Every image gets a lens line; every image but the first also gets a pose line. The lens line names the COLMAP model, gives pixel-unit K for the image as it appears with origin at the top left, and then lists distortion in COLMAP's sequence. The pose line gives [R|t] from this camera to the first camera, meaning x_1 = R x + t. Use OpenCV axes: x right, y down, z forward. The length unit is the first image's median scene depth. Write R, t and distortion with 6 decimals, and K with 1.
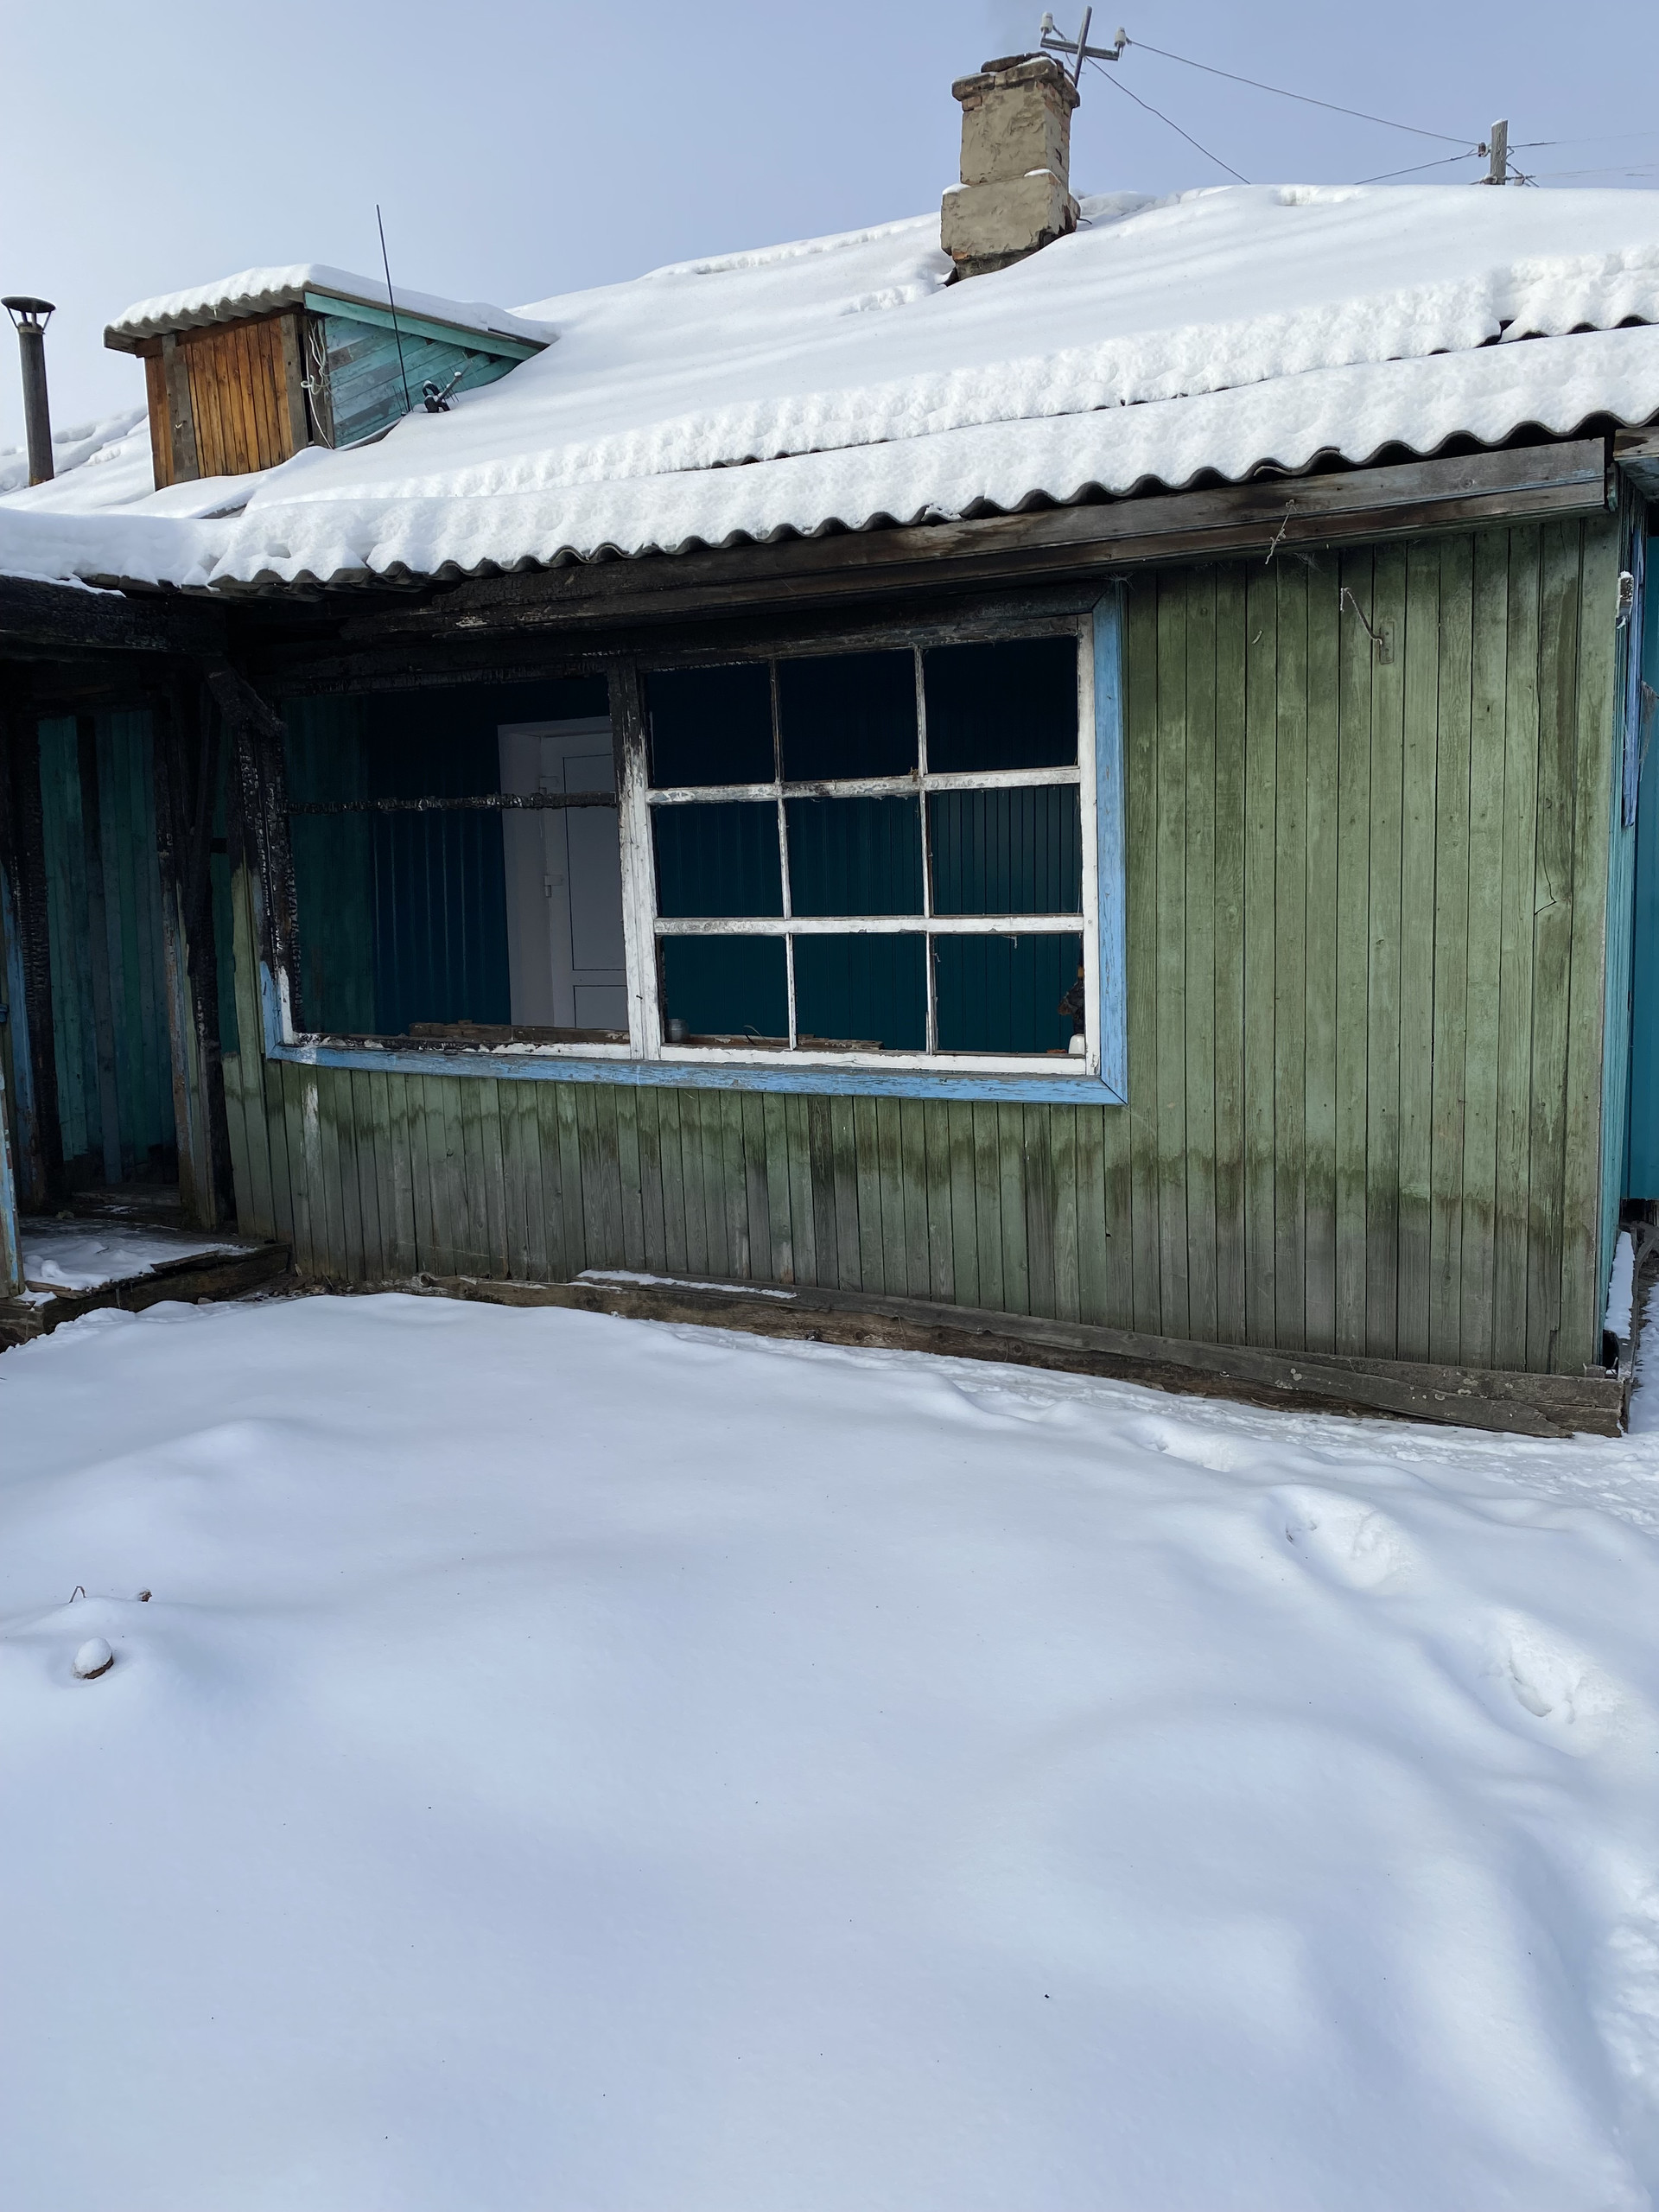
lens RADIAL K [[1728.9, 0, 857.4], [0, 1728.9, 1104.7], [0, 0, 1]] dist [0.035082, -0.032334]
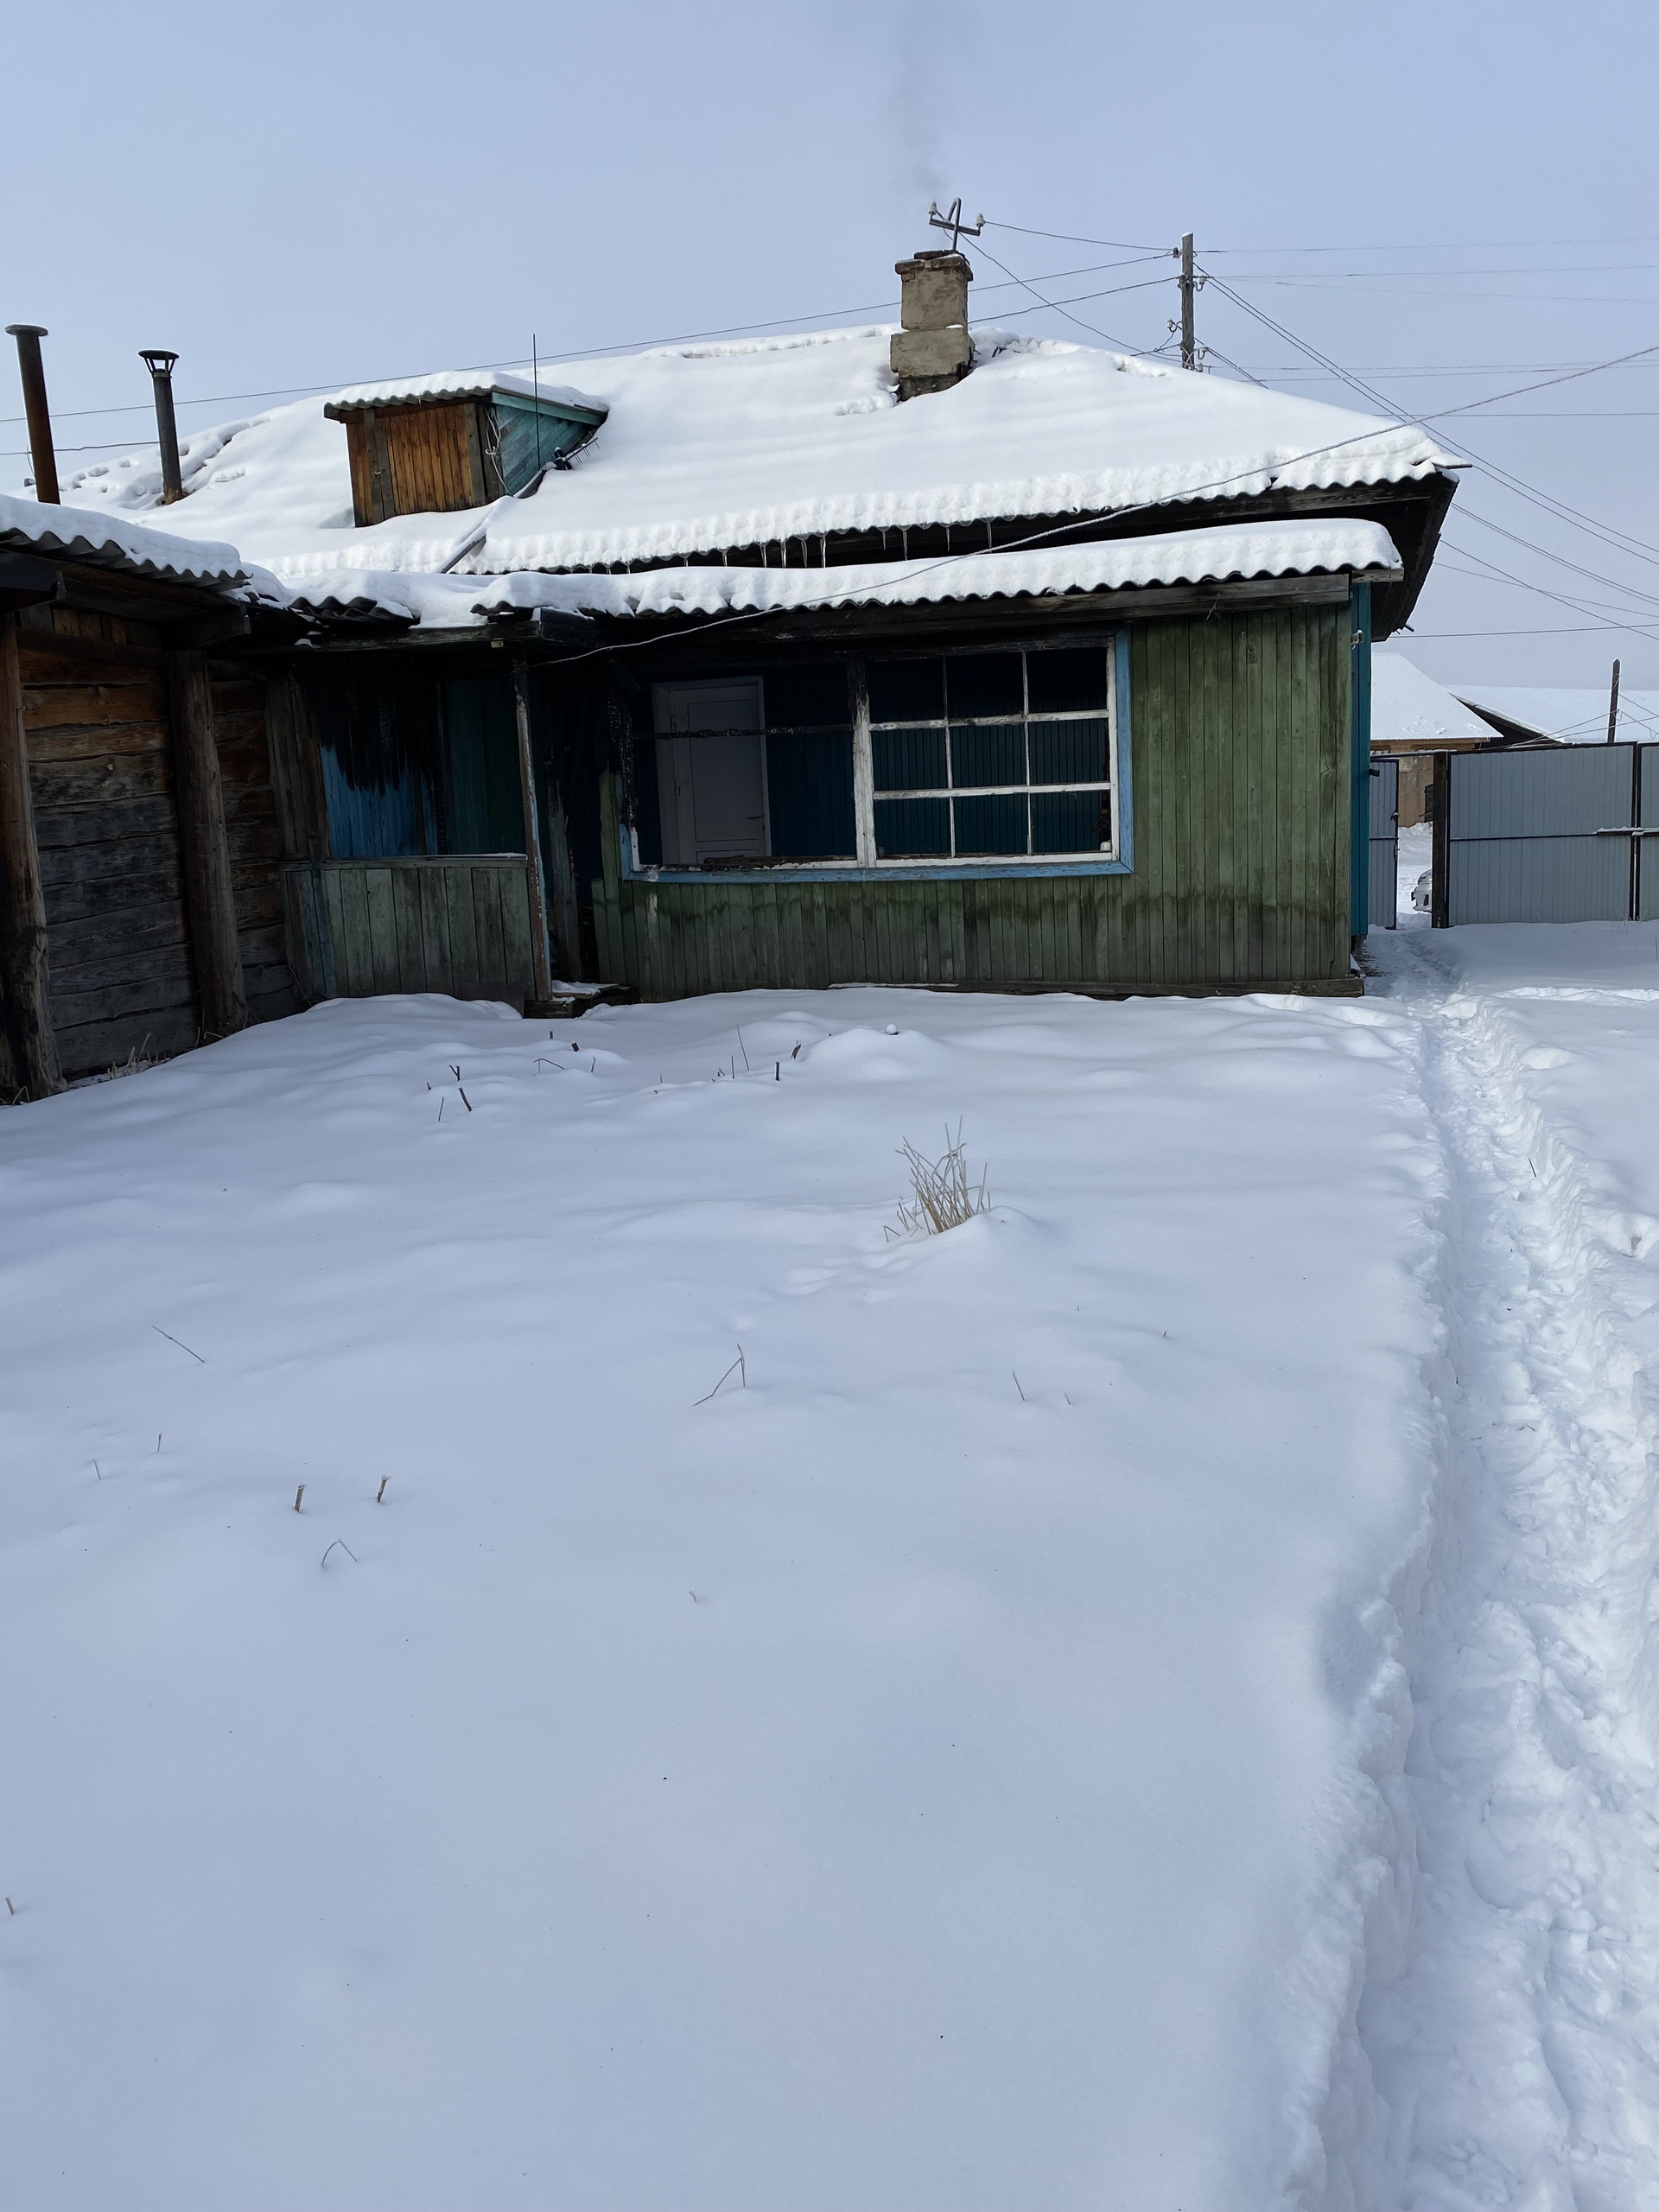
lens RADIAL K [[1822.2, 0, 870.1], [0, 1822.2, 1102.8], [0, 0, 1]] dist [0.130198, -0.339379]
pose [[0.975666, -0.050146, 0.213449, -0.603283], [0.045459, 0.998606, 0.026815, 0.191471], [-0.214496, -0.016459, 0.976586, -1.031947]]
